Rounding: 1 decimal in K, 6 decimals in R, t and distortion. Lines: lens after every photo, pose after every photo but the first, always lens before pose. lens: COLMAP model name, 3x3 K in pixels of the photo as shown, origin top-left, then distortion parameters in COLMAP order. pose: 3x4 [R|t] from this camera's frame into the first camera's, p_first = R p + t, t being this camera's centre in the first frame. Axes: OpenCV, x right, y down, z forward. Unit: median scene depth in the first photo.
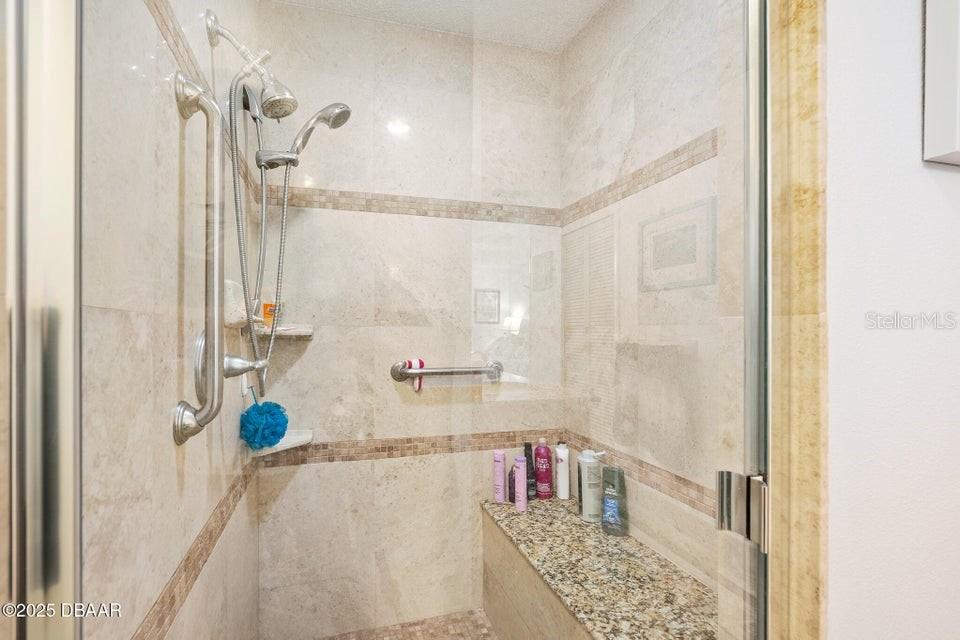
lens RADIAL K [[408.0, 0, 464.5], [0, 408.0, 331.8], [0, 0, 1]] dist [-0.001842, -0.000372]
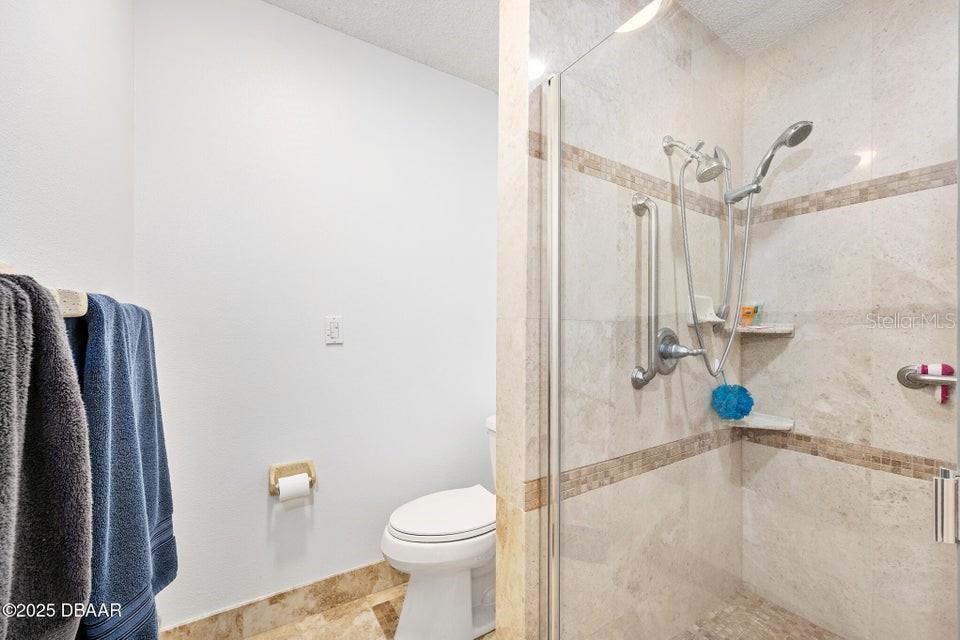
lens RADIAL K [[408.0, 0, 464.5], [0, 408.0, 331.8], [0, 0, 1]] dist [-0.001842, -0.000372]
pose [[0.271128, 0.006264, -0.962523, 0.430885], [-0.001501, 0.999980, 0.006085, -0.000497], [0.962542, -0.000205, 0.271132, -0.138897]]
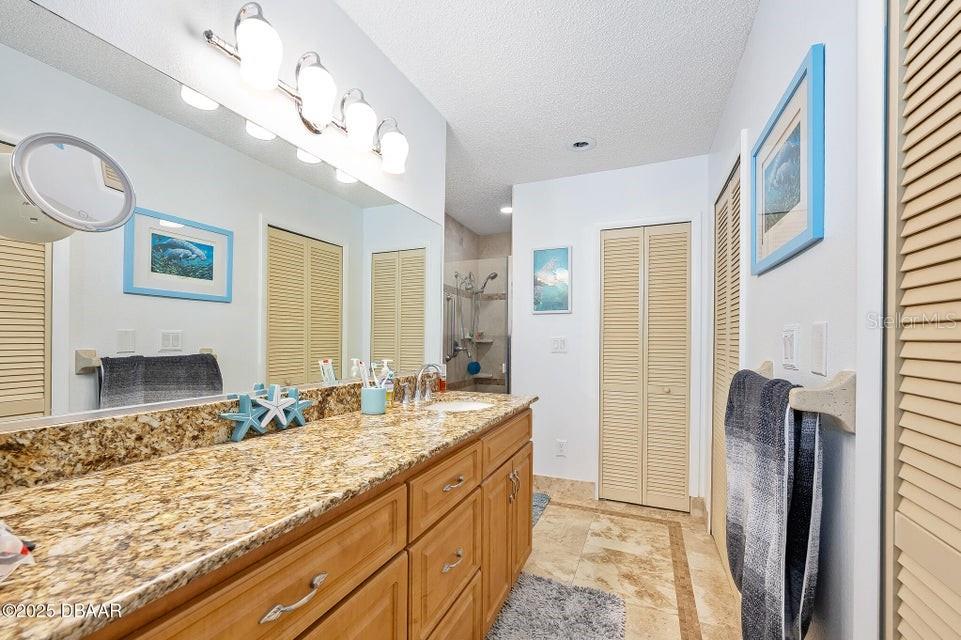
lens RADIAL K [[408.4, 0, 464.9], [0, 408.4, 331.8], [0, 0, 1]] dist [-0.001842, -0.000372]
pose [[0.750312, -0.000500, -0.661084, 1.447305], [-0.013176, 0.999790, -0.015712, -0.020532], [0.660953, 0.020499, 0.750147, -1.380535]]
